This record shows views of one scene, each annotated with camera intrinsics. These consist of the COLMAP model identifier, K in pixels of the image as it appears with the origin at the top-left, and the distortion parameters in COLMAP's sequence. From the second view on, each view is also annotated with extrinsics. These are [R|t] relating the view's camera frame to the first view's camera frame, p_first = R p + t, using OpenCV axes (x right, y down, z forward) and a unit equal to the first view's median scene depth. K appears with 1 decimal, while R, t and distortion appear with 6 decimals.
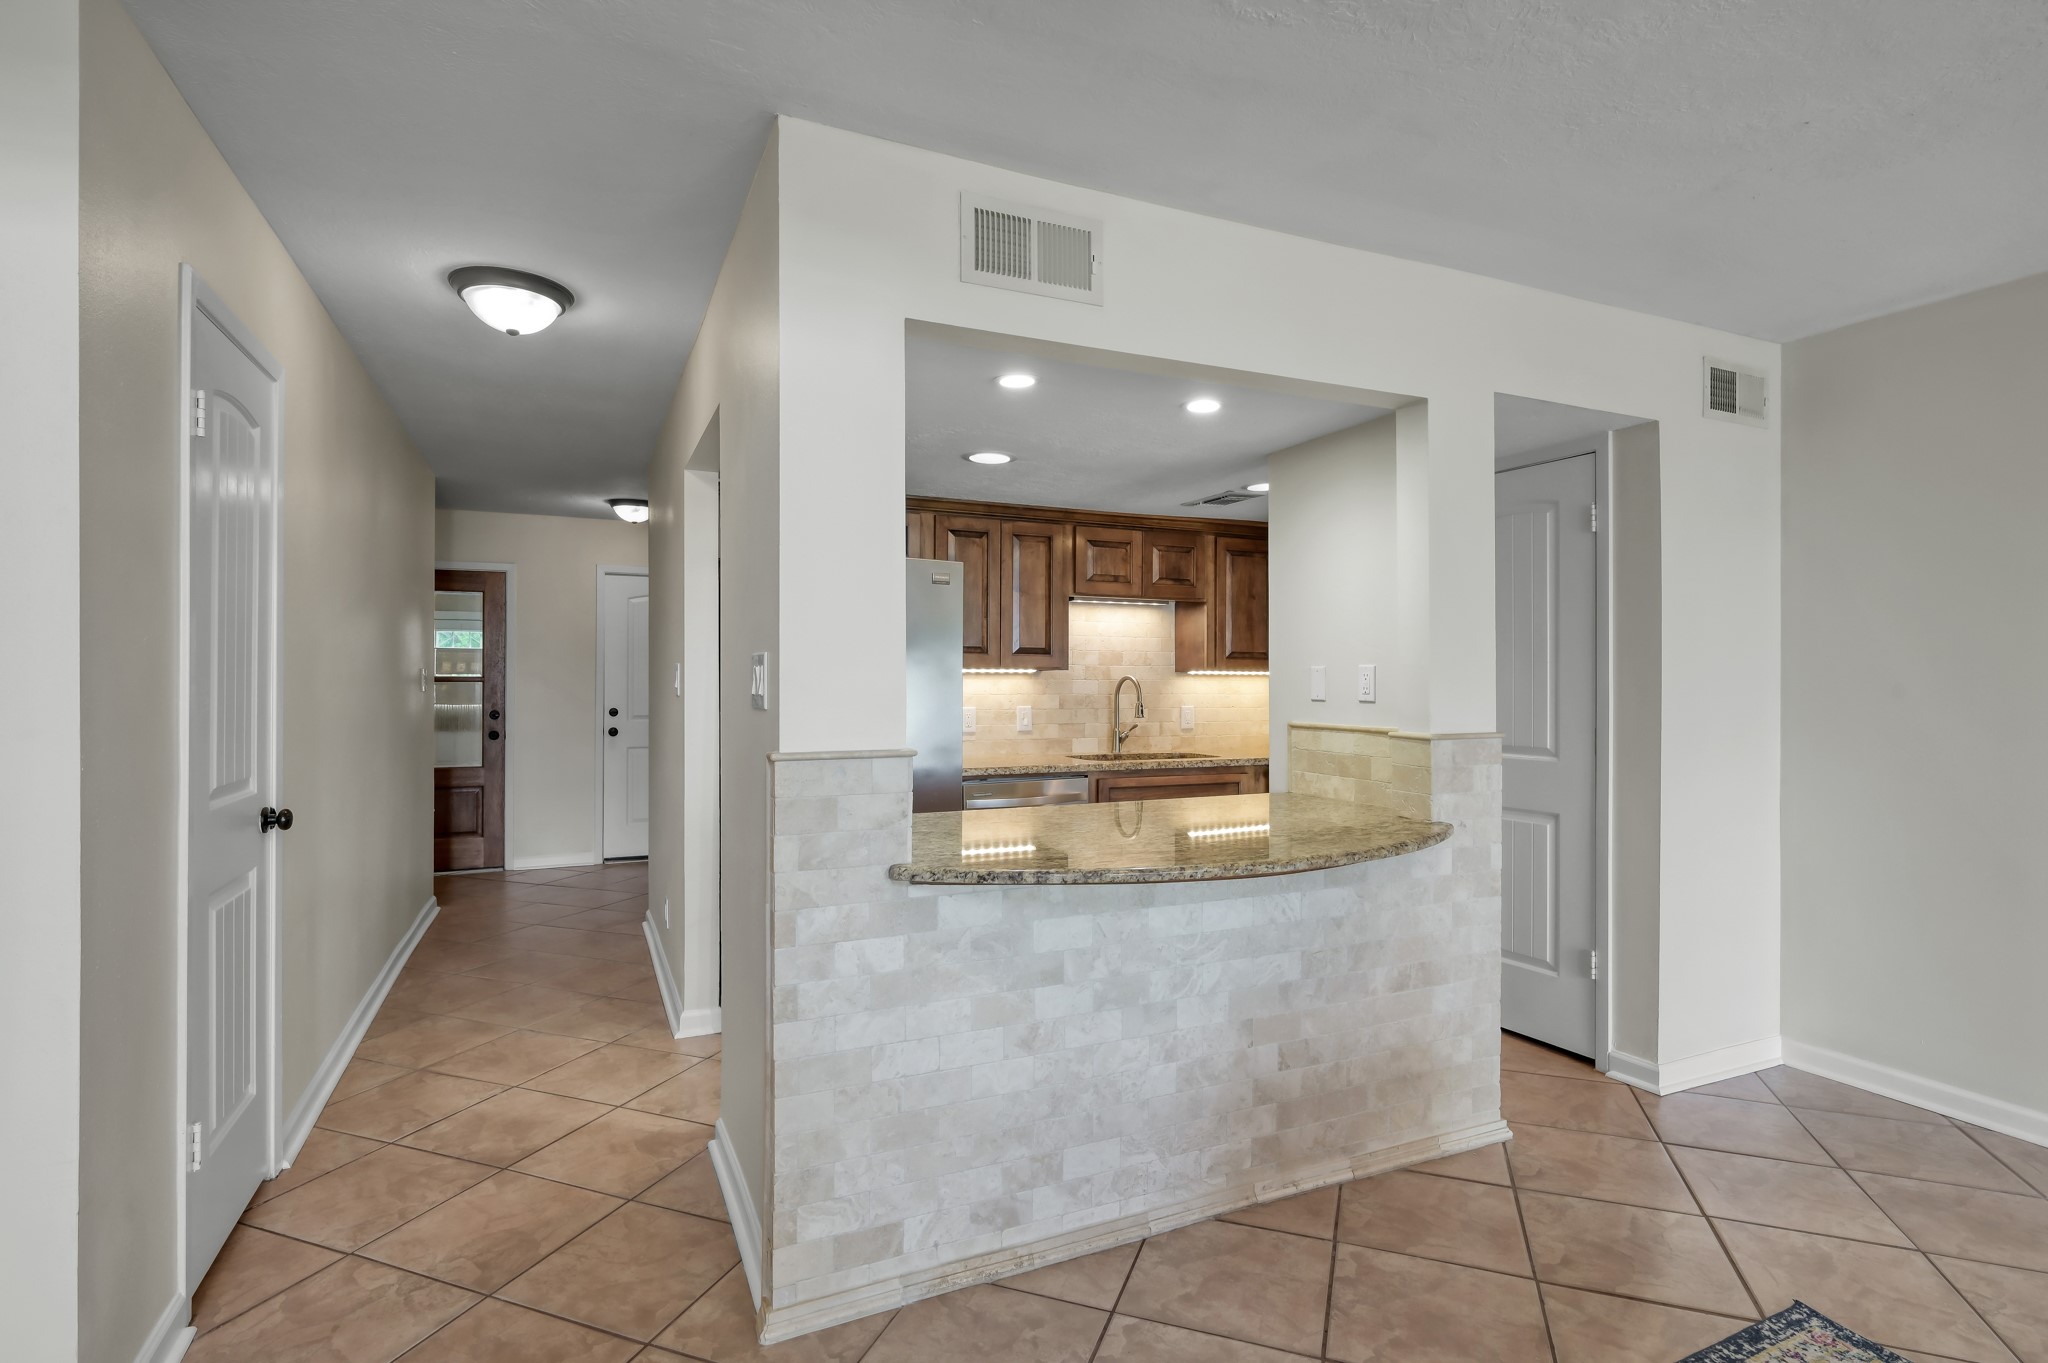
lens RADIAL K [[995.8, 0, 1029.8], [0, 995.8, 677.2], [0, 0, 1]] dist [-0.004191, 0.000045]
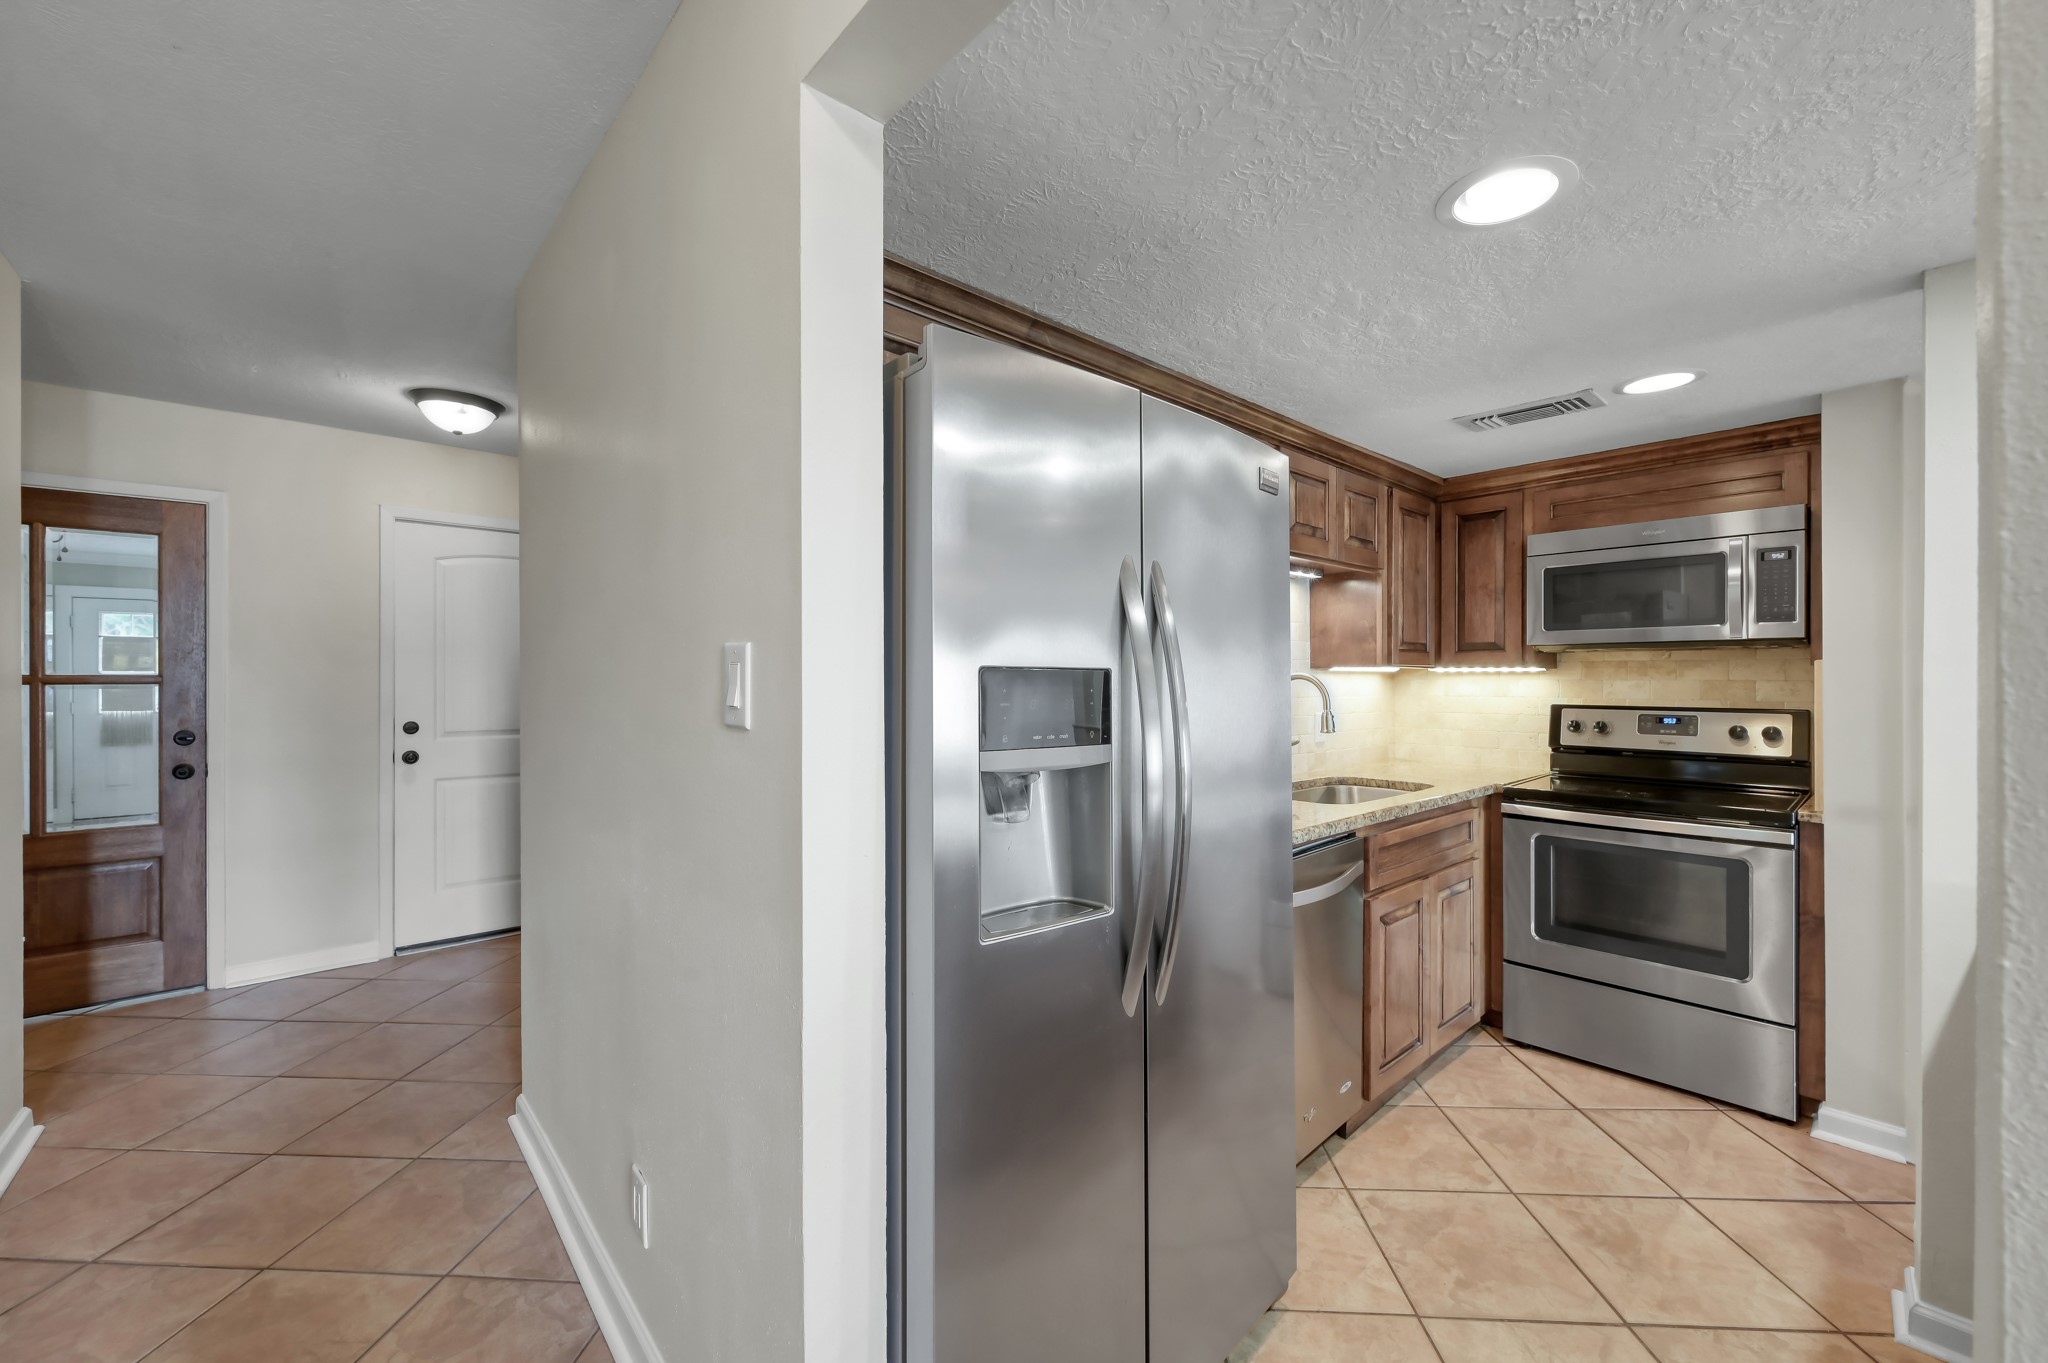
lens RADIAL K [[804.6, 0, 1028.2], [0, 804.6, 679.5], [0, 0, 1]] dist [-0.002043, 0.000388]
pose [[0.955231, -0.002718, 0.295849, -0.285590], [0.000703, 0.999976, 0.006916, -0.001290], [-0.295861, -0.006399, 0.955210, 0.567924]]
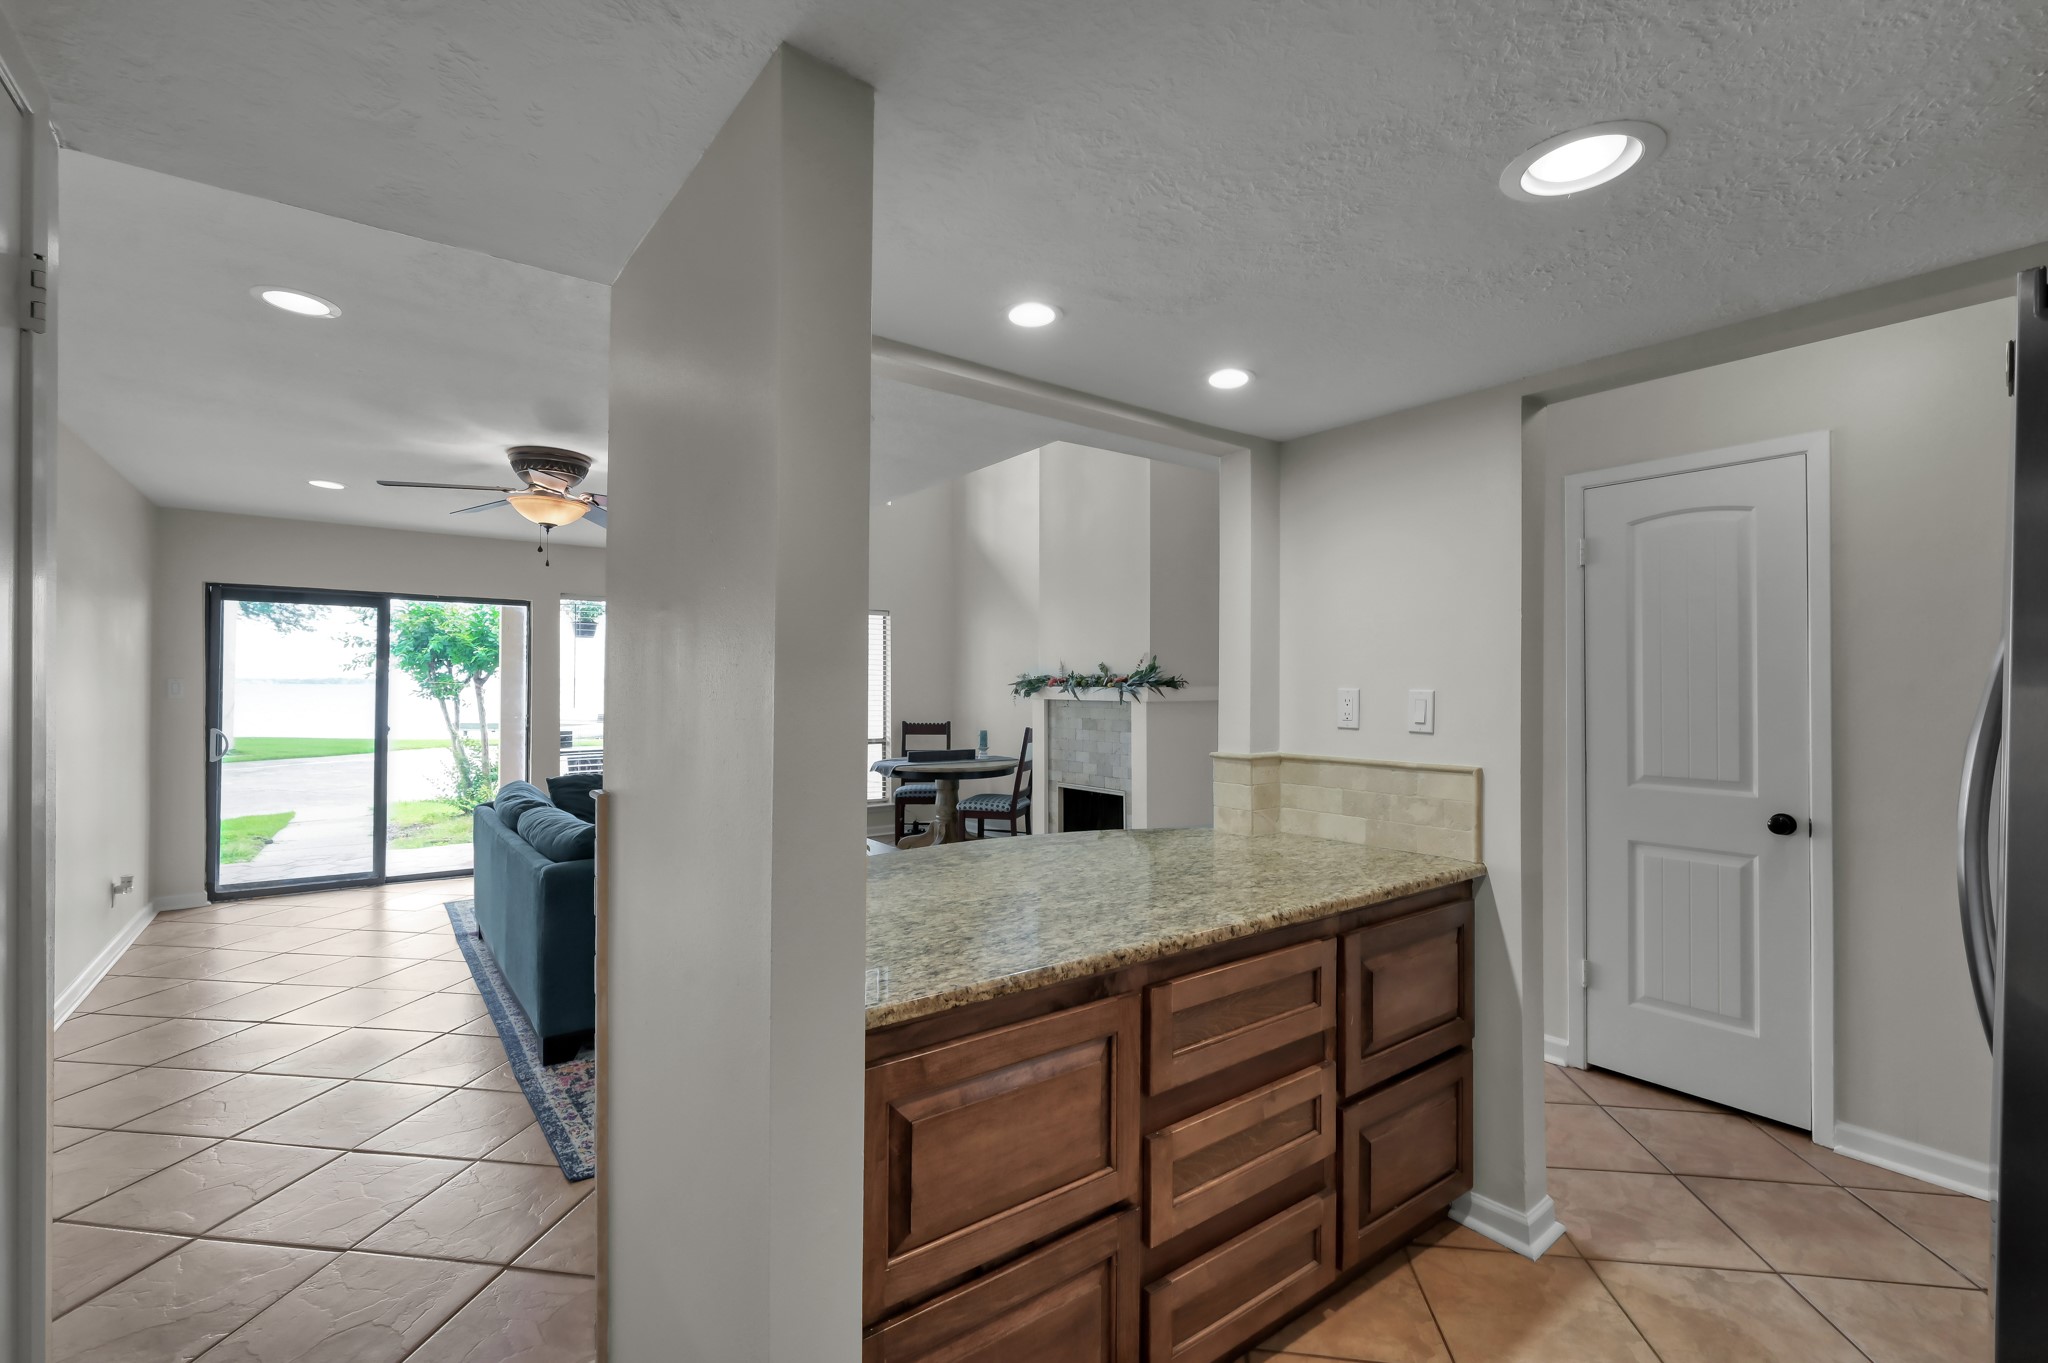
lens RADIAL K [[894.8, 0, 1031.8], [0, 894.8, 680.1], [0, 0, 1]] dist [-0.004615, -0.000323]
pose [[-0.978958, -0.008478, -0.203886, 0.194724], [-0.006850, 0.999939, -0.008687, -0.009857], [0.203947, -0.007108, -0.978956, 1.040615]]
